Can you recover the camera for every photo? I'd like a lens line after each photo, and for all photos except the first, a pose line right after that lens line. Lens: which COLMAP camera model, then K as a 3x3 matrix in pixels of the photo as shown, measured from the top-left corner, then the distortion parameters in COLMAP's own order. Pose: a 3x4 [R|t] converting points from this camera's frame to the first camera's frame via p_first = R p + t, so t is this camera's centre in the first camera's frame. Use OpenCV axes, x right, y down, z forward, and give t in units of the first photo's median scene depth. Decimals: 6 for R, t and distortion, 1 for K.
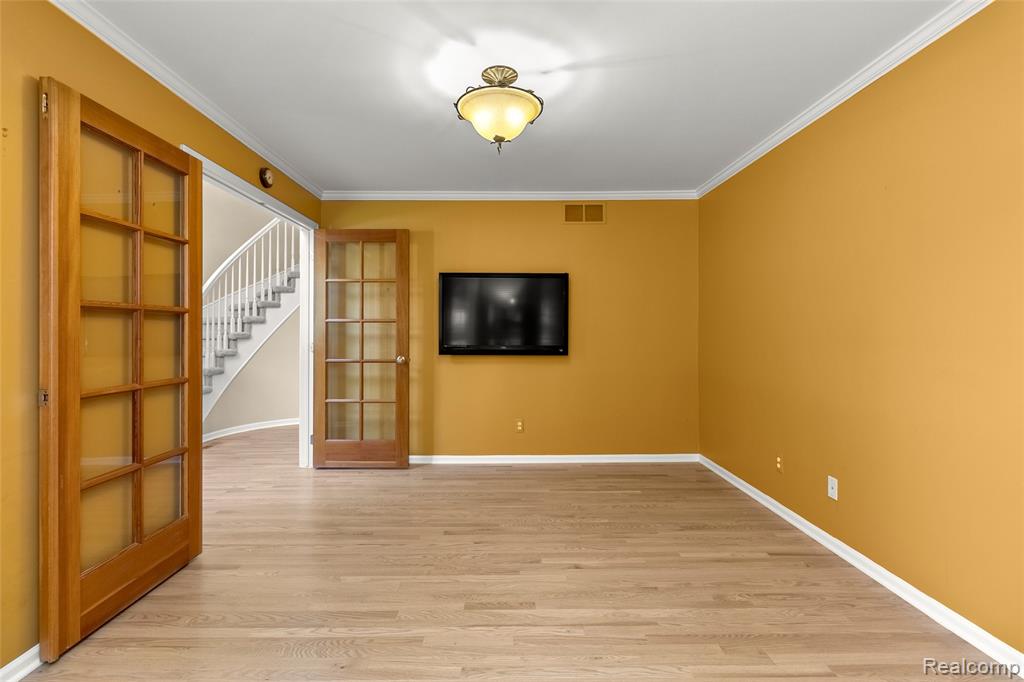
lens RADIAL K [[486.8, 0, 510.9], [0, 486.8, 330.1], [0, 0, 1]] dist [-0.001171, -0.000510]
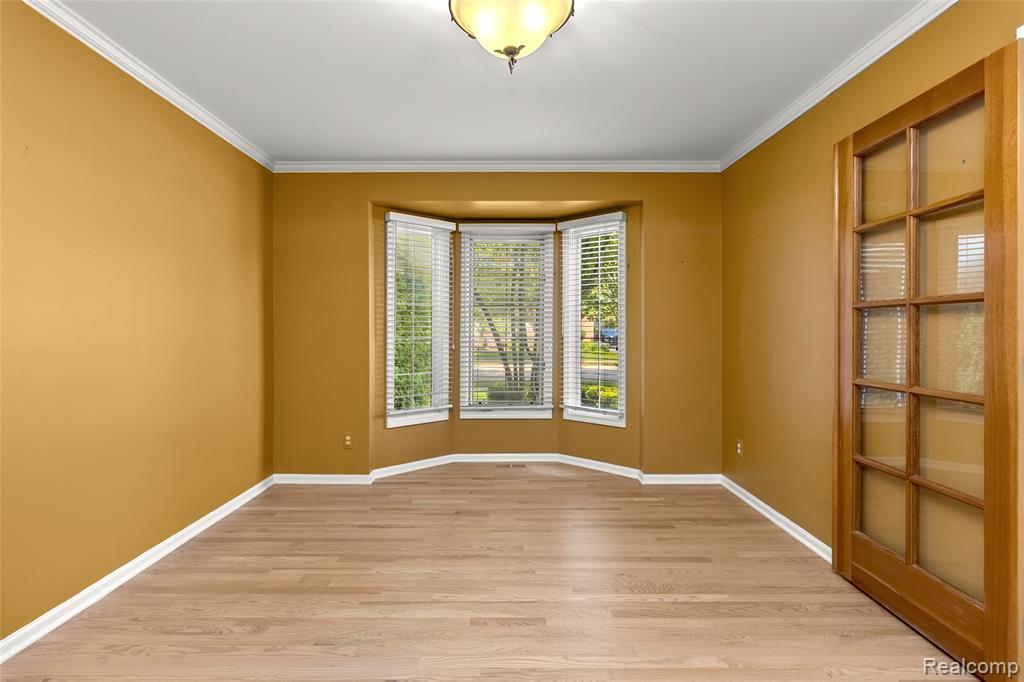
lens RADIAL K [[486.8, 0, 510.9], [0, 486.8, 330.1], [0, 0, 1]] dist [-0.001171, -0.000510]
pose [[-0.999972, -0.001468, 0.007340, -0.034099], [-0.001499, 0.999990, -0.004253, 0.010661], [-0.007334, -0.004264, -0.999964, 1.962931]]
